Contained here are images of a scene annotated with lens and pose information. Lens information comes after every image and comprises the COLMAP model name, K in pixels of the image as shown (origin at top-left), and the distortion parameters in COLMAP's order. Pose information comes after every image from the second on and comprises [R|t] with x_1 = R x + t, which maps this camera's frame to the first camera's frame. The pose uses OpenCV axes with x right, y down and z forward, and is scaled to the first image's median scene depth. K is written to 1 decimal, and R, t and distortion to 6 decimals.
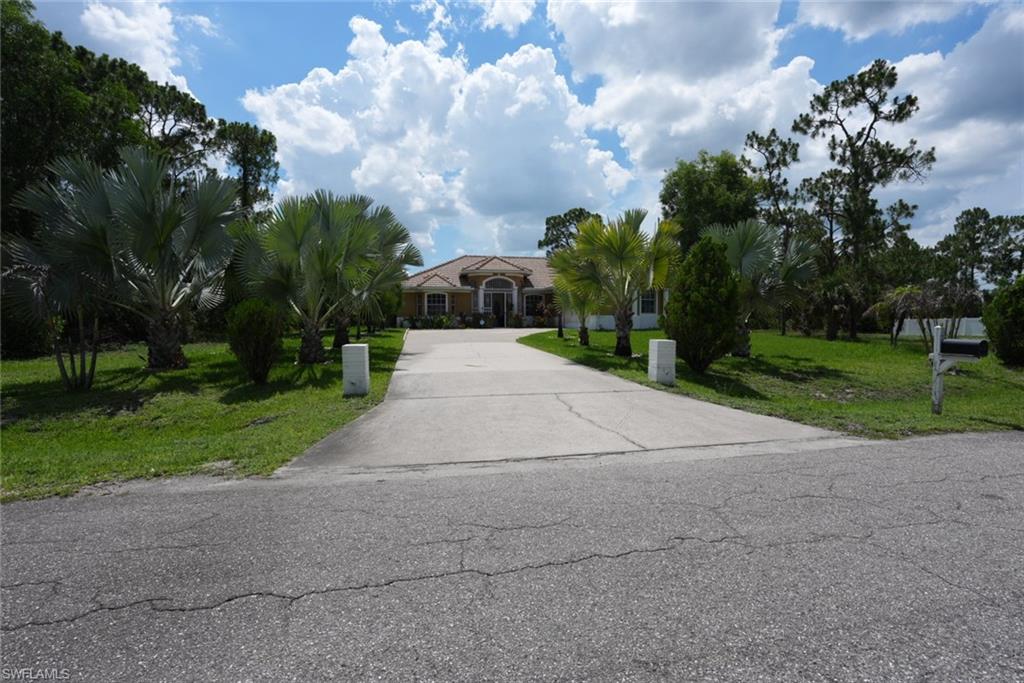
lens RADIAL K [[465.5, 0, 512.0], [0, 465.5, 341.5], [0, 0, 1]] dist [-0.074260, 0.025958]
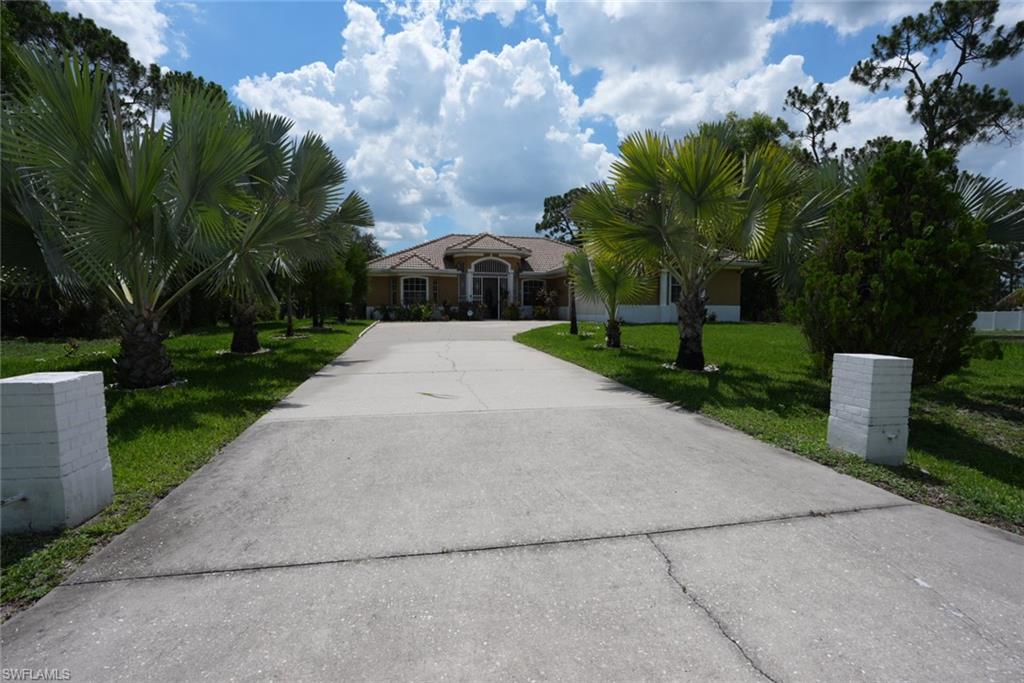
lens RADIAL K [[465.5, 0, 512.0], [0, 465.5, 341.5], [0, 0, 1]] dist [-0.074260, 0.025958]
pose [[0.999914, 0.003116, 0.012773, -0.001144], [-0.003352, 0.999822, 0.018547, -0.006479], [-0.012713, -0.018588, 0.999746, 0.174549]]
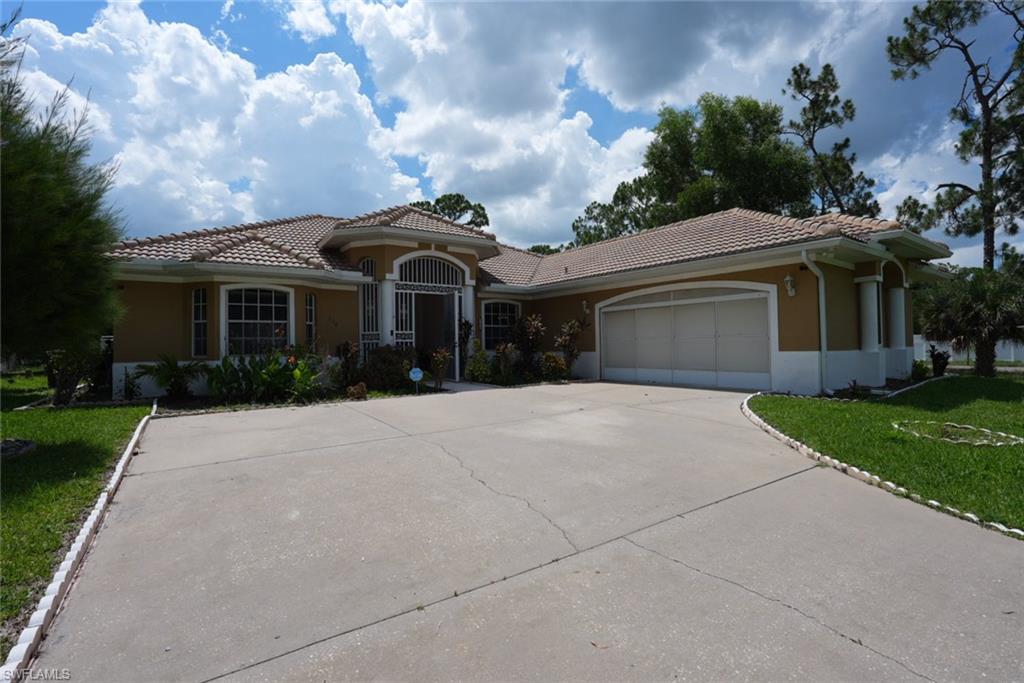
lens RADIAL K [[454.9, 0, 507.1], [0, 454.9, 347.1], [0, 0, 1]] dist [-0.064126, 0.018227]
pose [[0.915414, -0.015050, 0.402232, -0.127222], [0.030744, 0.998996, -0.032589, -0.044834], [-0.401338, 0.042199, 0.914958, 0.628280]]
